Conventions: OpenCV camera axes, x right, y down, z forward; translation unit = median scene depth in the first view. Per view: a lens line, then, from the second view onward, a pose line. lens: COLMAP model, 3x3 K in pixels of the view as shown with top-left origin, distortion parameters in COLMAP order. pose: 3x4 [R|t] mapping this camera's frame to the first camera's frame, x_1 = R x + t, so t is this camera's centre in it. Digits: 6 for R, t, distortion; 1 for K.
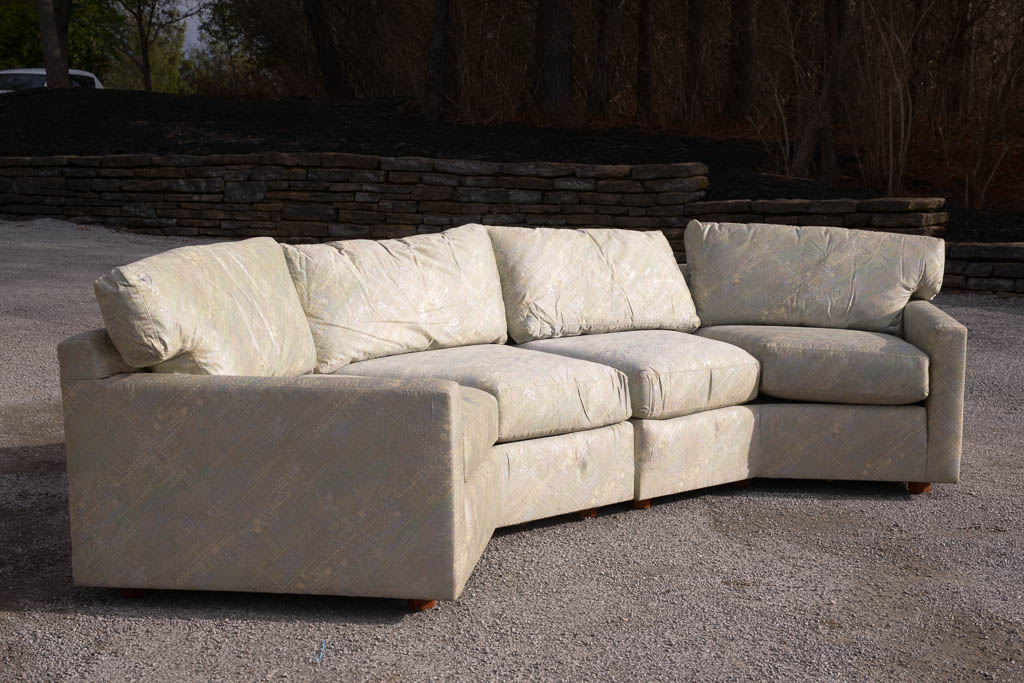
lens RADIAL K [[1282.7, 0, 516.1], [0, 1282.7, 340.8], [0, 0, 1]] dist [0.014533, 0.000000]
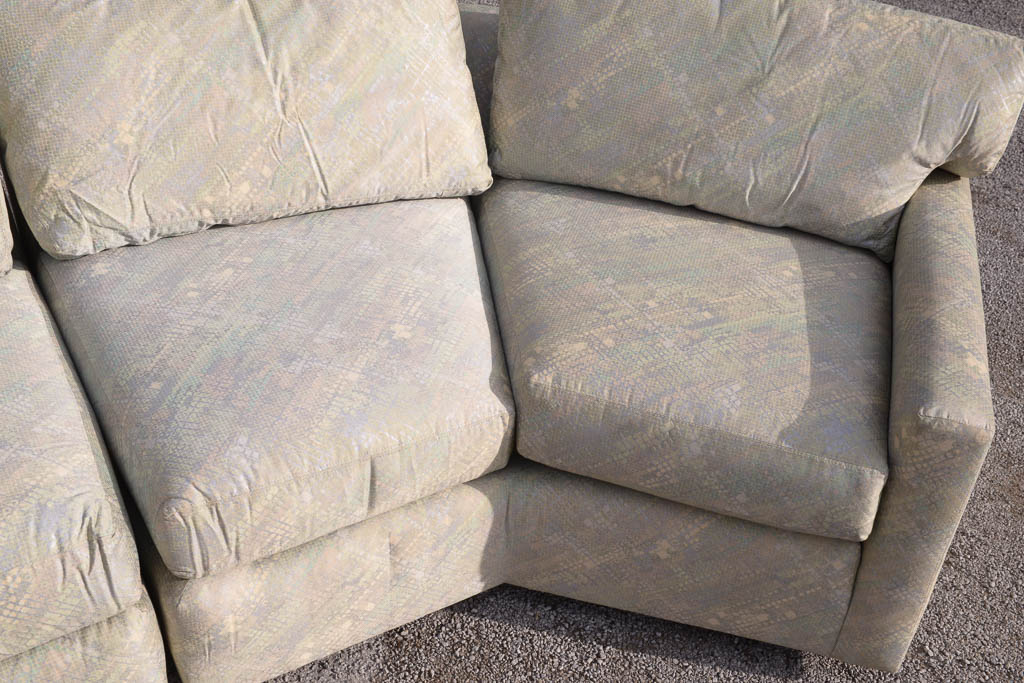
lens RADIAL K [[1117.0, 0, 523.0], [0, 1117.0, 356.4], [0, 0, 1]] dist [-0.004791, 0.000000]
pose [[0.992409, 0.104400, -0.064995, 0.198231], [-0.059817, 0.871559, 0.486628, -0.174123], [0.107451, -0.479047, 0.871188, 0.611166]]
